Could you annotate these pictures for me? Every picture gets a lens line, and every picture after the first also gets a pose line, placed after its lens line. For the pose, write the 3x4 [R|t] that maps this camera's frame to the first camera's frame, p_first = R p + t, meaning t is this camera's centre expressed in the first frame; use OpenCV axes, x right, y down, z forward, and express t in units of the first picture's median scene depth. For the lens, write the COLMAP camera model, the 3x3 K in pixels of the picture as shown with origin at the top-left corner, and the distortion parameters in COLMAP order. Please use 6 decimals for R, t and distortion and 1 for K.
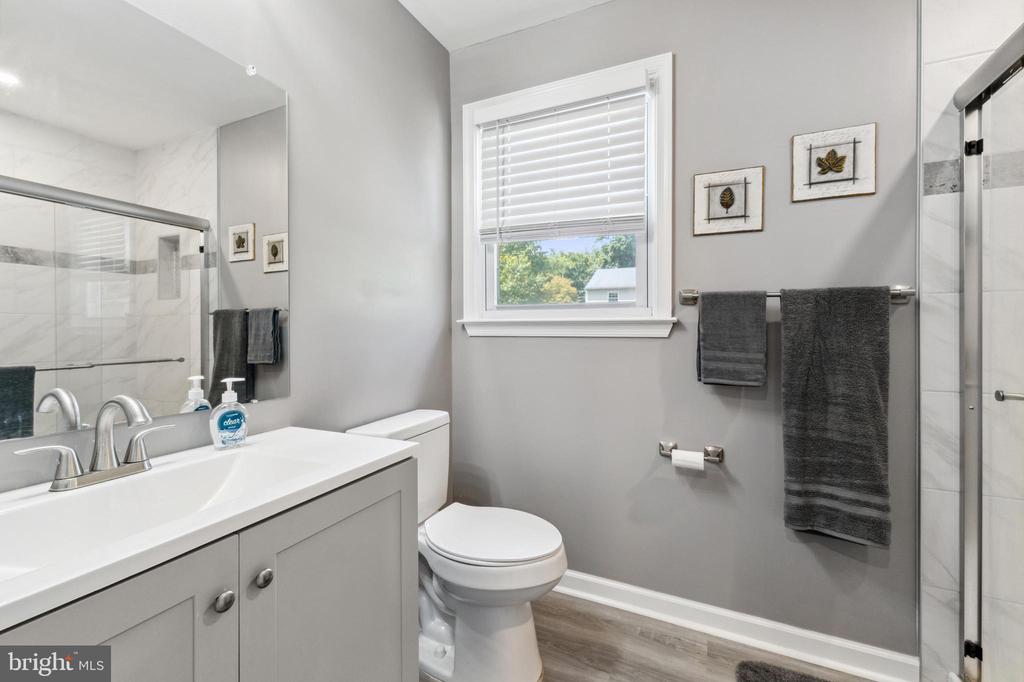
lens RADIAL K [[435.0, 0, 519.3], [0, 435.0, 343.3], [0, 0, 1]] dist [-0.000787, -0.000857]
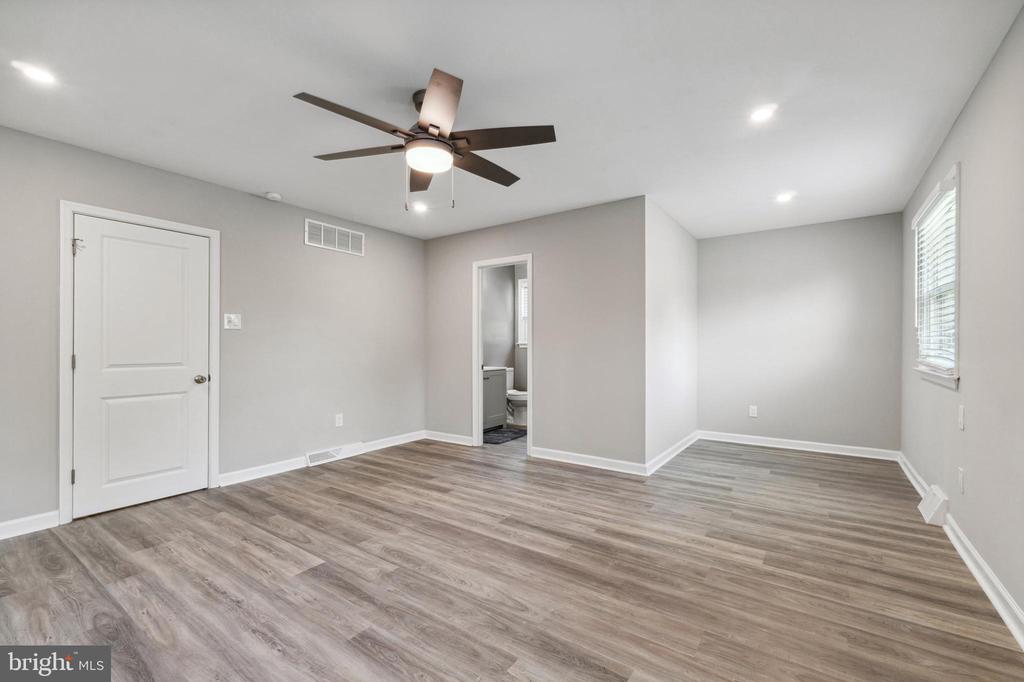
lens RADIAL K [[435.0, 0, 519.3], [0, 435.0, 343.3], [0, 0, 1]] dist [-0.000787, -0.000857]
pose [[0.989054, -0.000940, -0.147554, 0.380949], [-0.003878, 0.999469, -0.032358, 0.056009], [0.147506, 0.032576, 0.988525, -2.352832]]
